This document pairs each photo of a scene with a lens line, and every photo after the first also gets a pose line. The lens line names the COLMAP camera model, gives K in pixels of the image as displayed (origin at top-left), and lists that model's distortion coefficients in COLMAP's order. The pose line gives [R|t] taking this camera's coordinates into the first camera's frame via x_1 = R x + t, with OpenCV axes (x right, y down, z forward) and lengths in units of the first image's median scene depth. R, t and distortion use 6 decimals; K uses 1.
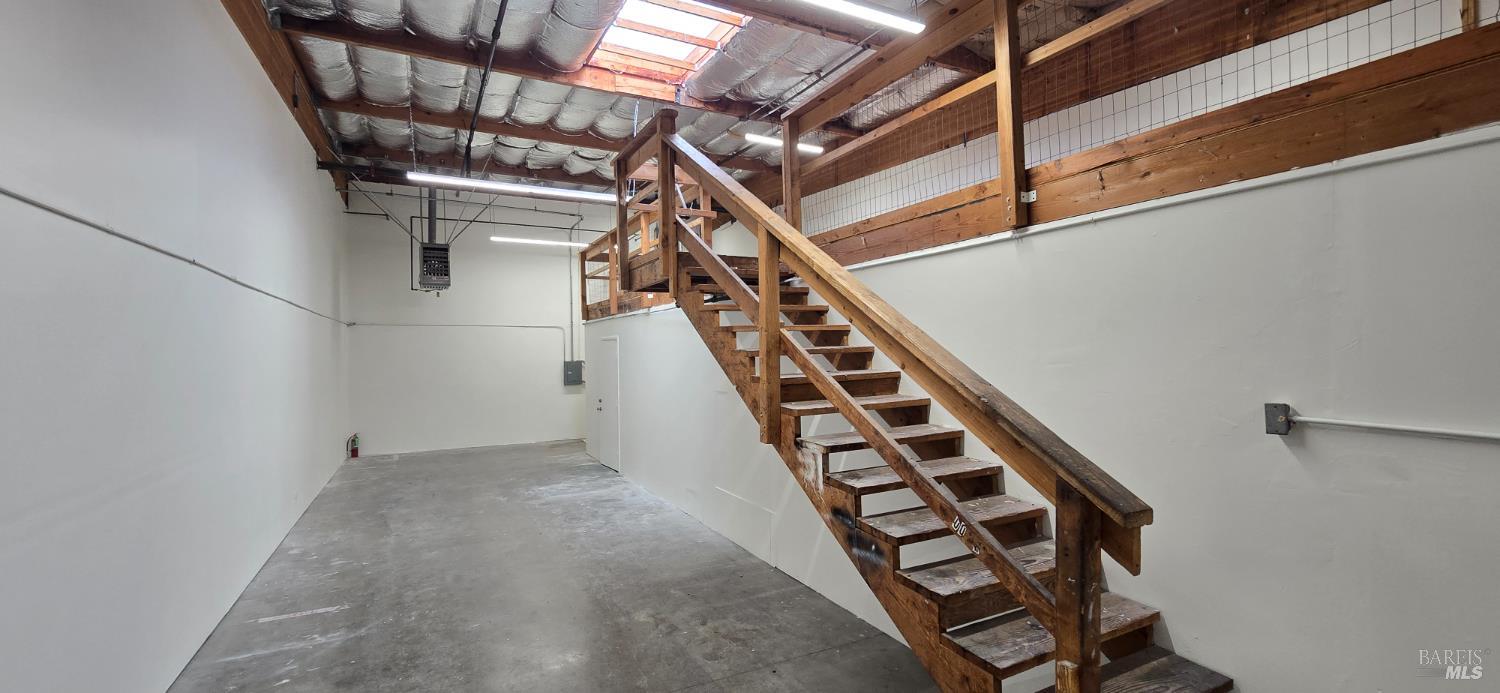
lens RADIAL K [[607.6, 0, 754.4], [0, 607.6, 349.7], [0, 0, 1]] dist [-0.003739, 0.000661]
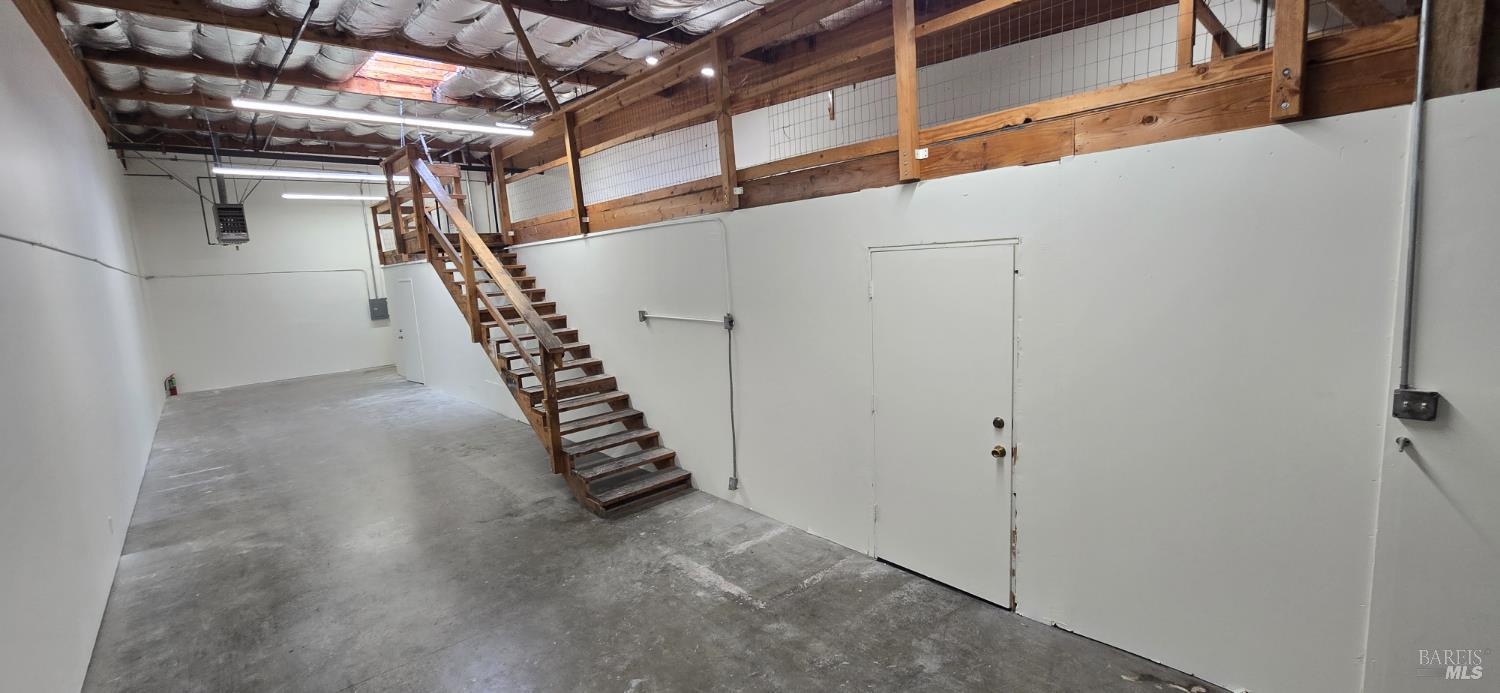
lens RADIAL K [[607.6, 0, 746.5], [0, 607.6, 346.6], [0, 0, 1]] dist [-0.003739, 0.000661]
pose [[0.969997, -0.075176, 0.231204, 0.216030], [0.044355, 0.989752, 0.135731, -0.033041], [-0.239038, -0.121403, 0.963391, -0.580410]]
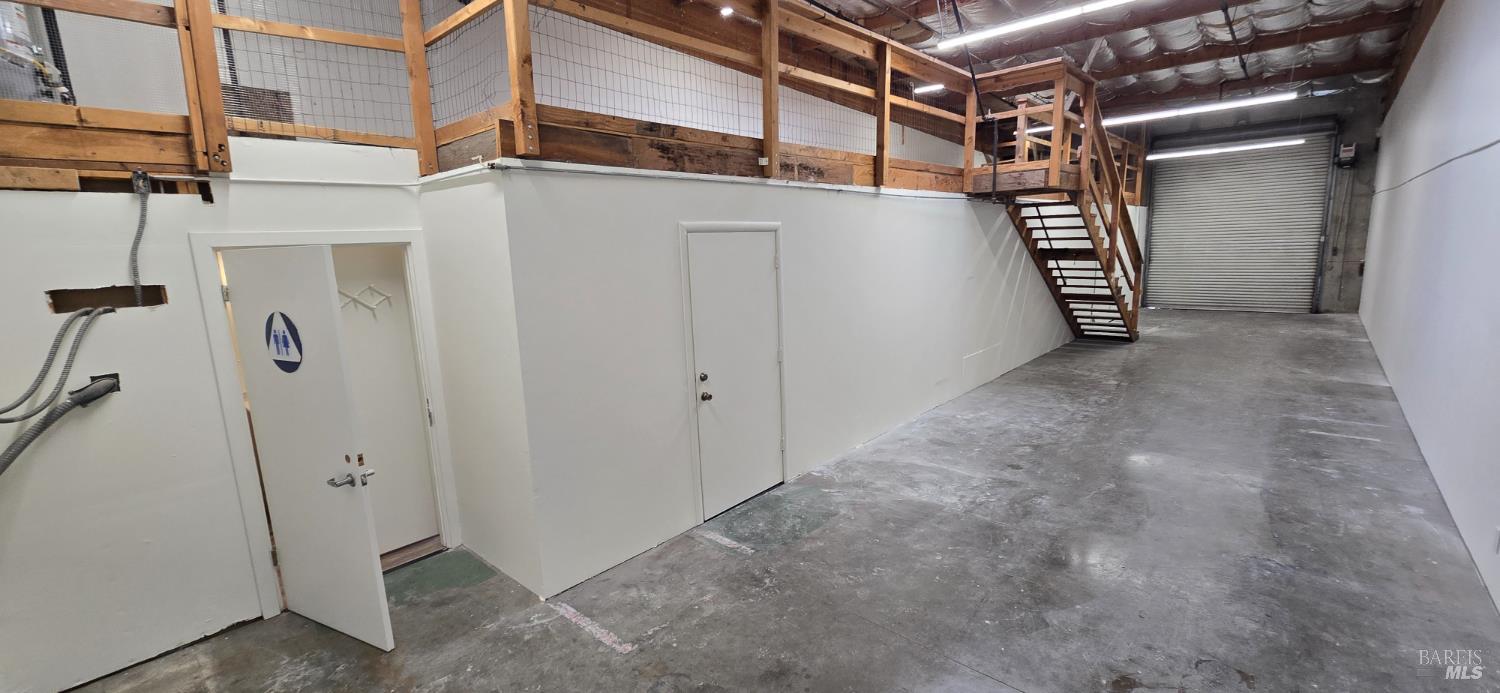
lens RADIAL K [[607.6, 0, 749.7], [0, 607.6, 353.5], [0, 0, 1]] dist [-0.003739, 0.000661]
pose [[-0.329309, -0.146221, 0.932832, -0.800057], [0.038850, 0.985002, 0.168114, -0.000145], [-0.943423, 0.091601, -0.318690, 1.368568]]
